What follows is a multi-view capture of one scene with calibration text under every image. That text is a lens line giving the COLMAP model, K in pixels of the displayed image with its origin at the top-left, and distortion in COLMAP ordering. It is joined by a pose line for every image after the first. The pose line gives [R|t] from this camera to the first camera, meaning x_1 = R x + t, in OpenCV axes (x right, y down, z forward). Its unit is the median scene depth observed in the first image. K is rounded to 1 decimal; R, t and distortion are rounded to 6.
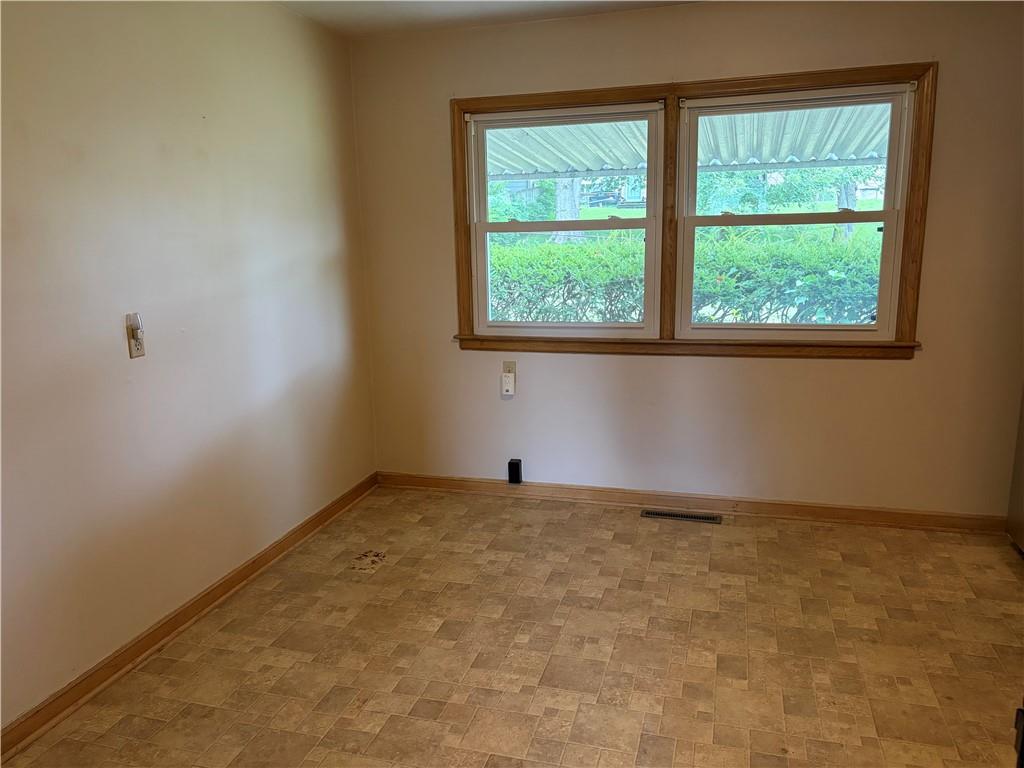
lens RADIAL K [[771.7, 0, 509.1], [0, 771.7, 384.8], [0, 0, 1]] dist [0.048159, -0.051157]
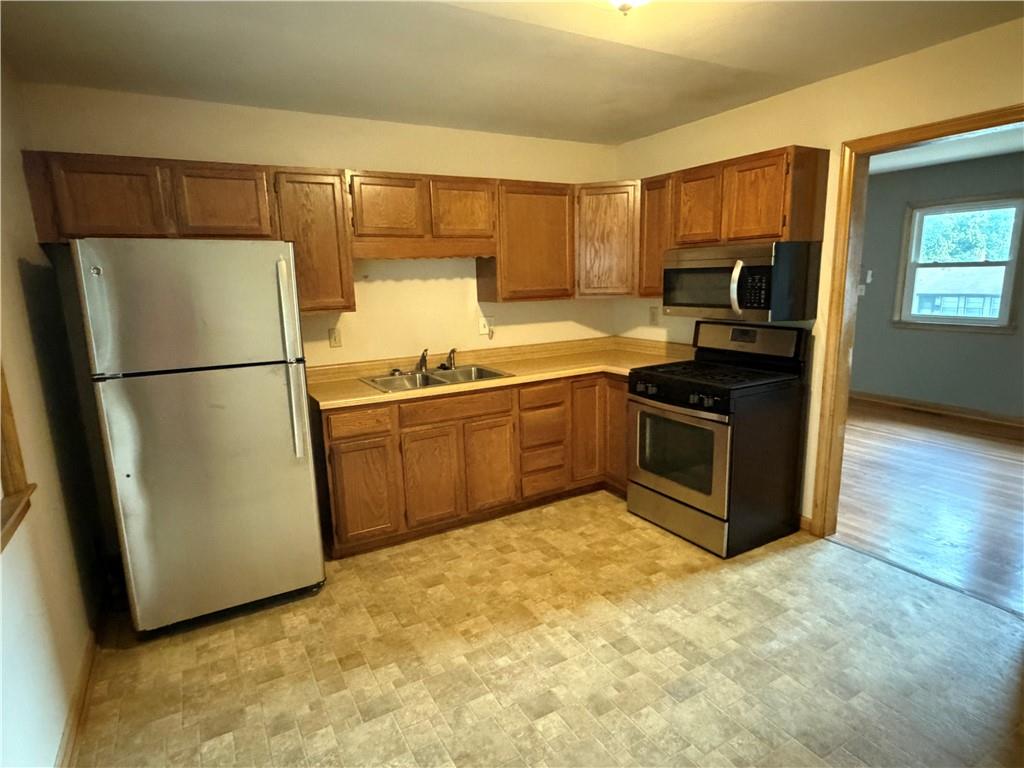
lens RADIAL K [[568.5, 0, 510.6], [0, 568.5, 388.2], [0, 0, 1]] dist [-0.002895, 0.002124]
pose [[-0.715342, -0.090656, 0.692869, -0.157149], [0.185030, 0.931582, 0.312921, -0.252017], [-0.673832, 0.352047, -0.649625, 1.179583]]
